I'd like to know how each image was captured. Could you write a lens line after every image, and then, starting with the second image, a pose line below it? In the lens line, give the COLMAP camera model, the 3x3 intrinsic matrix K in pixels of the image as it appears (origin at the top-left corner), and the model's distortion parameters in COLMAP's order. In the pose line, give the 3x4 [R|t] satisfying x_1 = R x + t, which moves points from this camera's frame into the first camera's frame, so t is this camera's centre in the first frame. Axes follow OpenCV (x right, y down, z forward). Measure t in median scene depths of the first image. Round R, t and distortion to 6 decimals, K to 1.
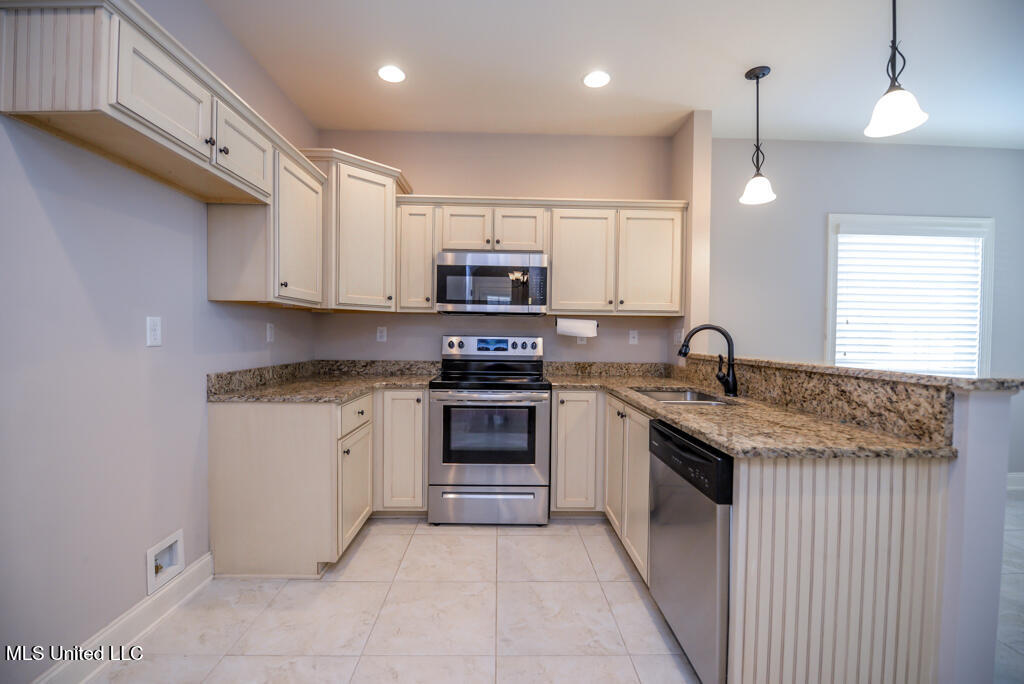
lens RADIAL K [[458.7, 0, 499.9], [0, 458.7, 342.9], [0, 0, 1]] dist [-0.002631, -0.000272]
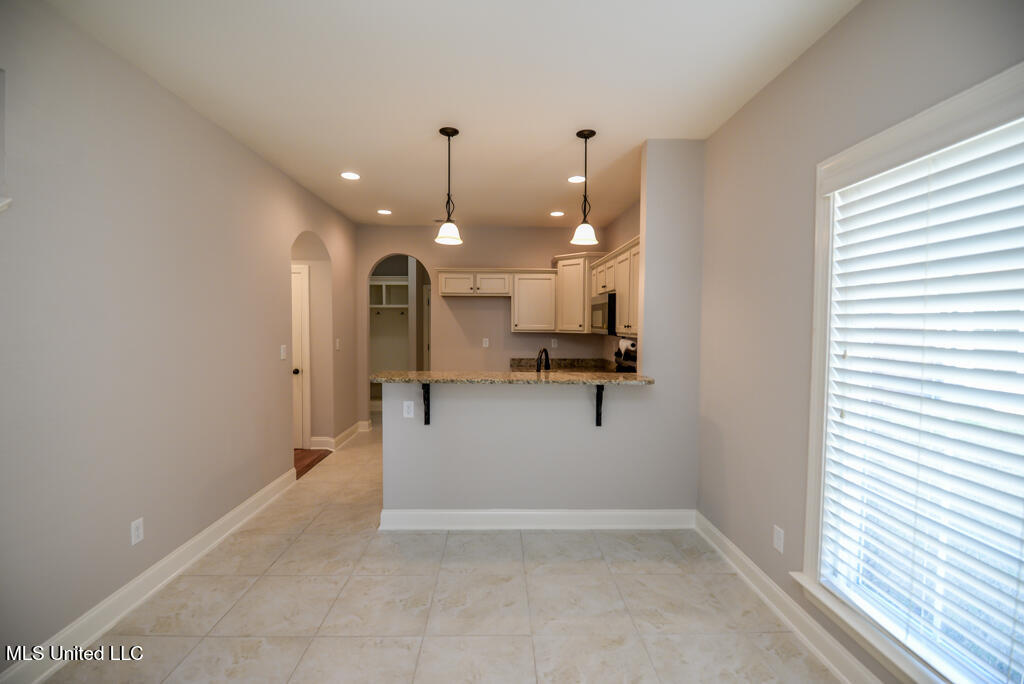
lens RADIAL K [[458.7, 0, 499.9], [0, 458.7, 342.9], [0, 0, 1]] dist [-0.002631, -0.000272]
pose [[-0.032227, 0.030745, -0.999008, 1.309876], [-0.020740, 0.999291, 0.031422, -0.069265], [0.999265, 0.021732, -0.031566, 0.624986]]
